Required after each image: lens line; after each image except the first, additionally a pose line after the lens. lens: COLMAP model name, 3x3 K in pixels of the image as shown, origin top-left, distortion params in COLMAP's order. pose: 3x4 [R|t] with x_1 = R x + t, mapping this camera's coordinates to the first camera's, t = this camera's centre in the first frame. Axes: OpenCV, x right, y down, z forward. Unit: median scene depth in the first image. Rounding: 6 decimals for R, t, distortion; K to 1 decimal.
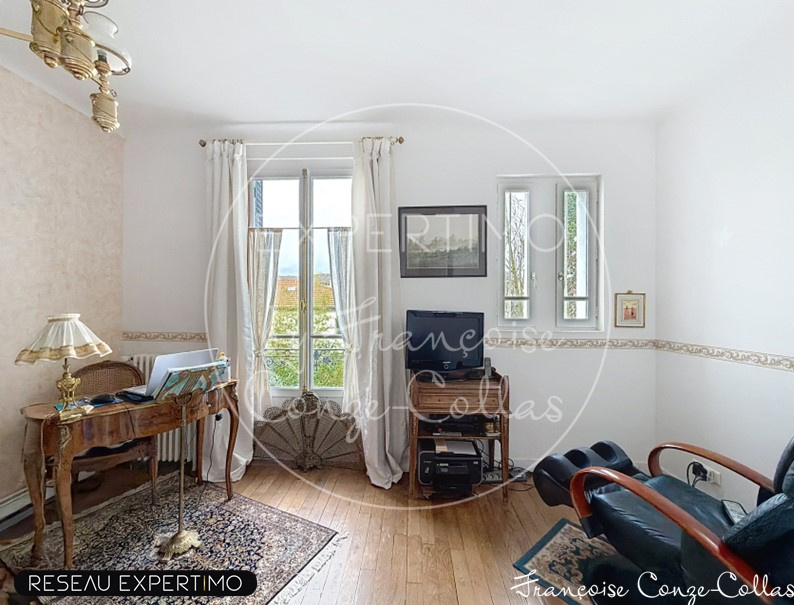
lens RADIAL K [[322.6, 0, 397.1], [0, 322.6, 308.4], [0, 0, 1]] dist [0.001030, -0.000536]
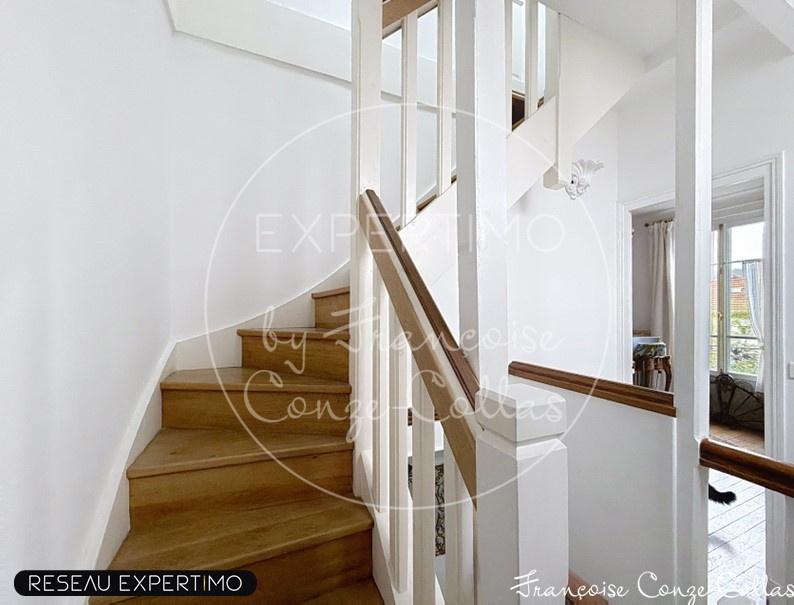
lens RADIAL K [[322.6, 0, 410.0], [0, 322.6, 311.6], [0, 0, 1]] dist [0.001030, -0.000536]
pose [[0.434689, -0.002961, -0.900576, 0.459462], [0.002439, 0.999995, -0.002110, -0.029111], [0.900577, -0.001279, 0.434694, -1.006548]]
